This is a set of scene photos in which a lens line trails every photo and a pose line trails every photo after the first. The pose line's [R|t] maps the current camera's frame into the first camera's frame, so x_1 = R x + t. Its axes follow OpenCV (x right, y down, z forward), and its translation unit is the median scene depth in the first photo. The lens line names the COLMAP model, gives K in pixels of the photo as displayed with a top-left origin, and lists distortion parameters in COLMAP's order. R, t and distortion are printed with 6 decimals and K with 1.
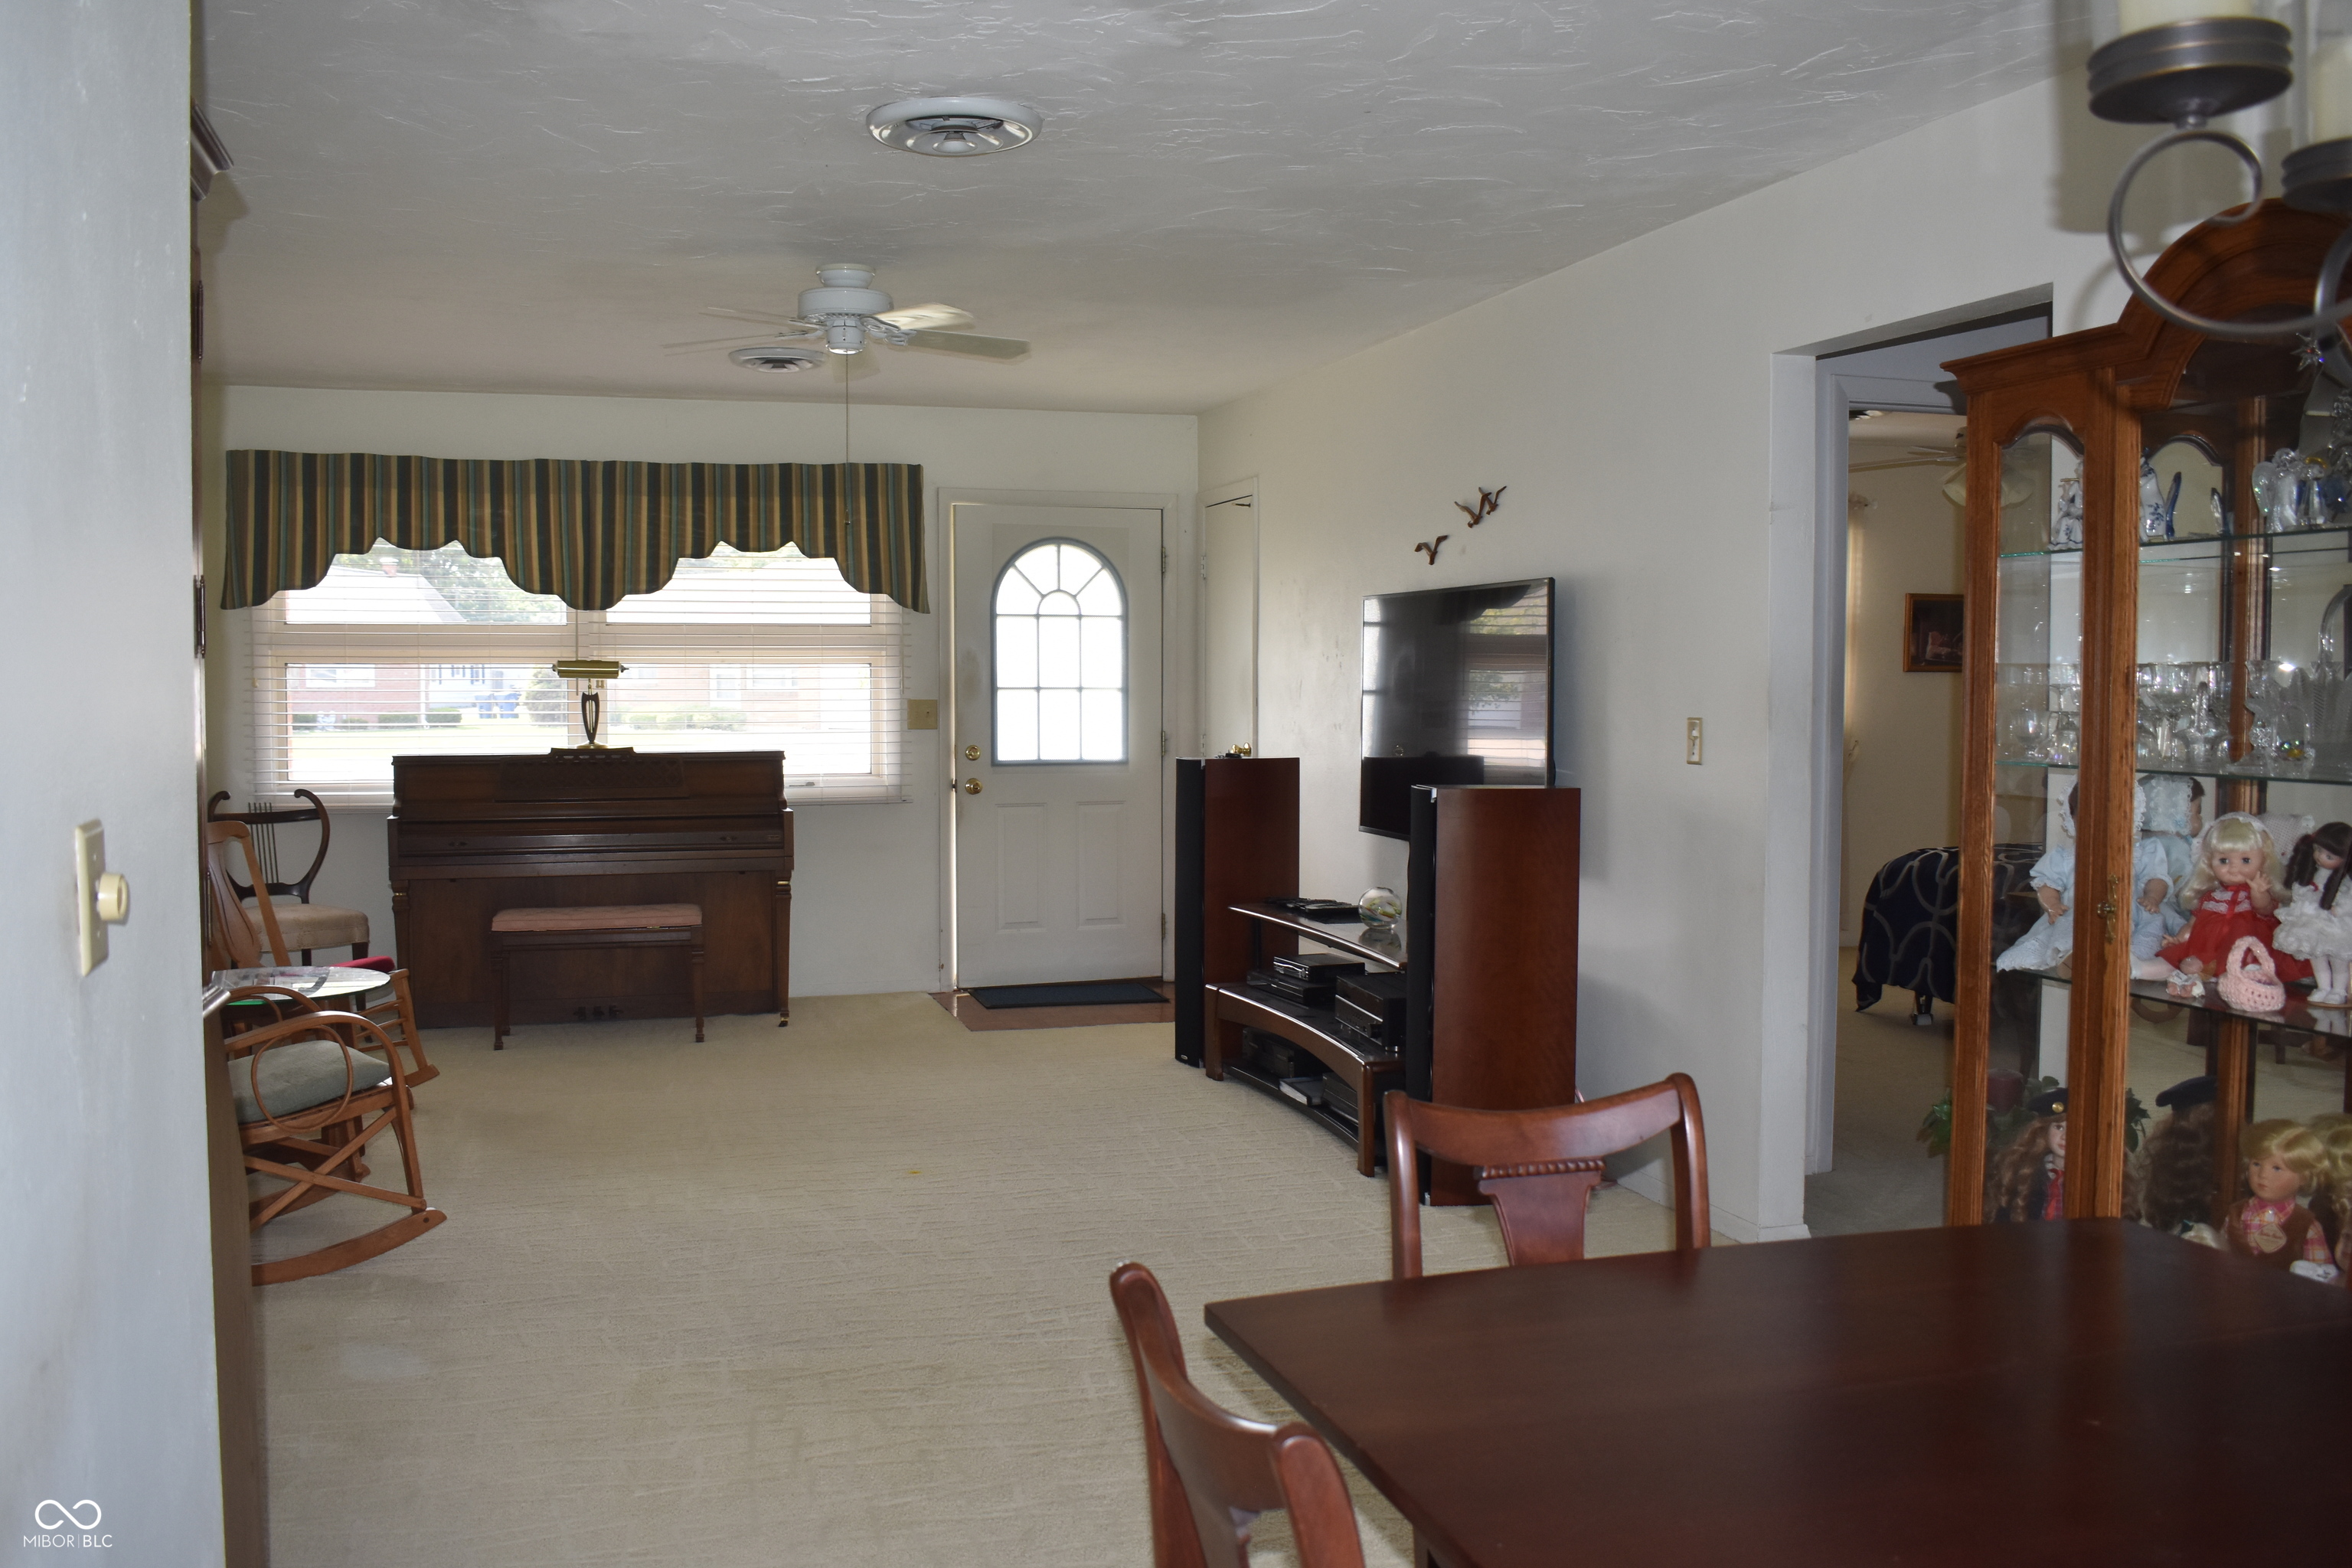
lens RADIAL K [[2086.6, 0, 1178.6], [0, 2086.6, 783.8], [0, 0, 1]] dist [-0.017122, -0.004220]
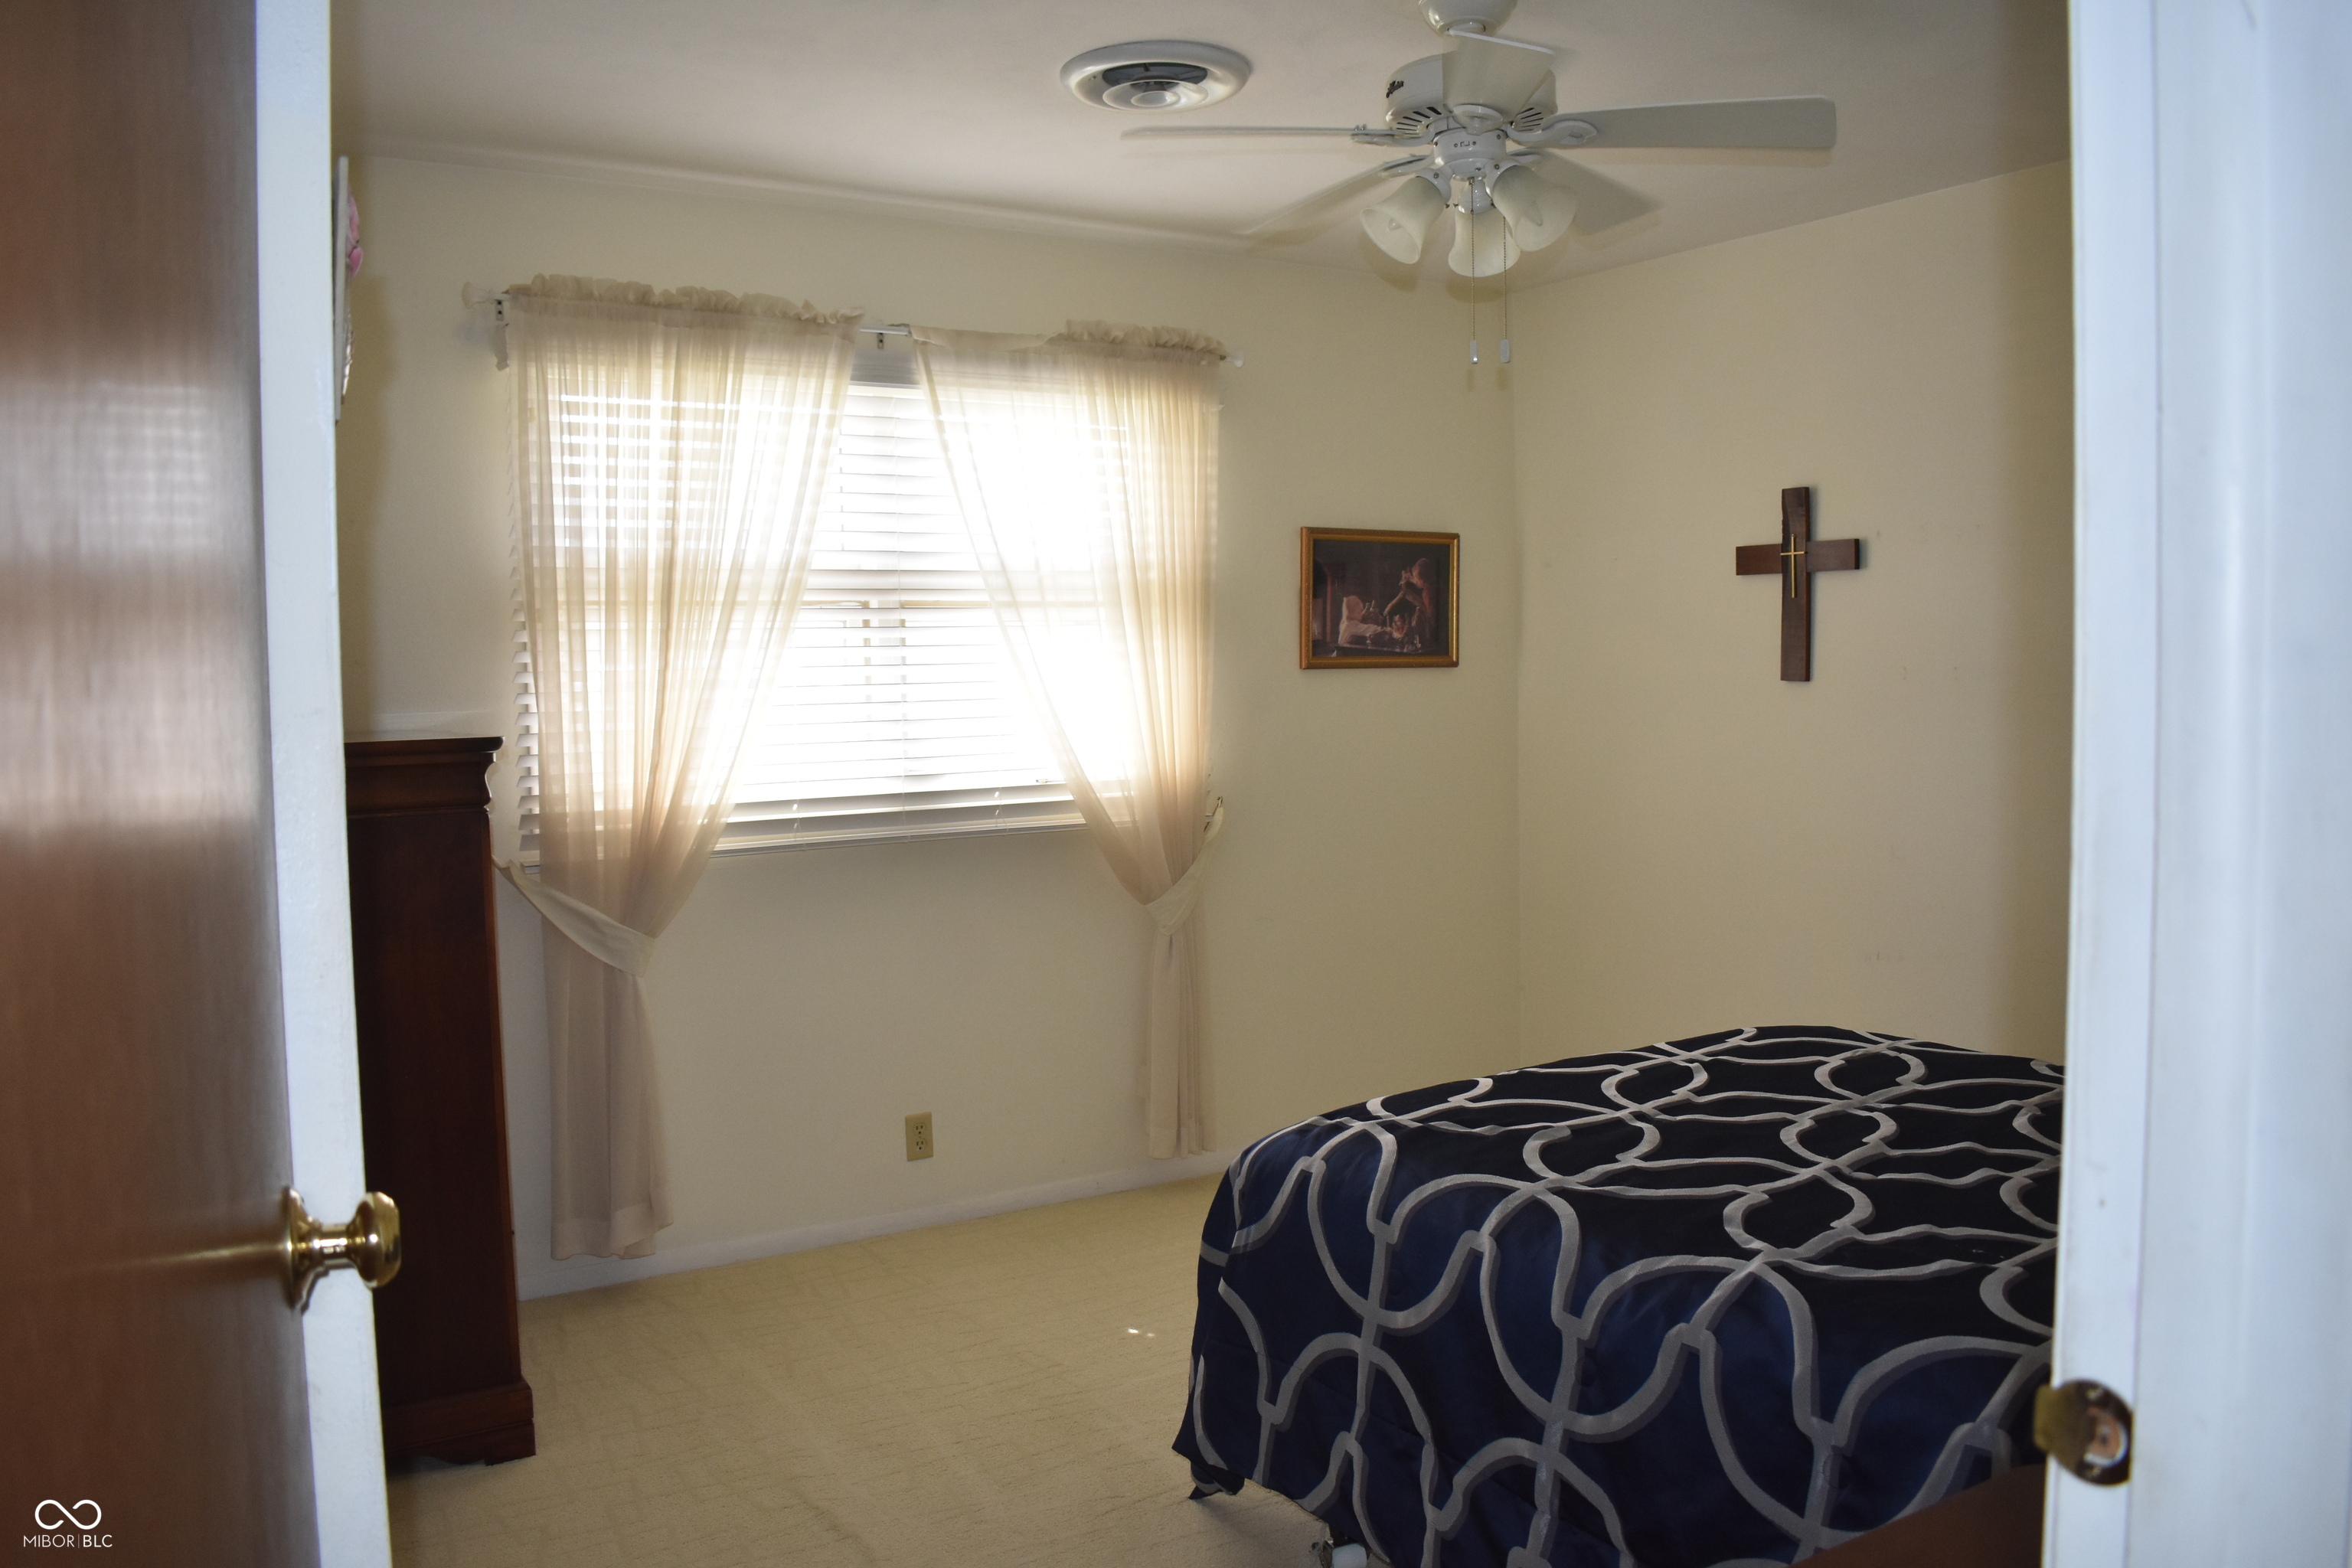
lens RADIAL K [[1834.5, 0, 1175.7], [0, 1834.5, 783.8], [0, 0, 1]] dist [-0.089010, 0.014551]
pose [[0.969168, -0.029667, 0.244608, 0.246345], [0.029519, 0.999555, 0.004274, -0.033282], [-0.244626, 0.003079, 0.969613, 0.673748]]
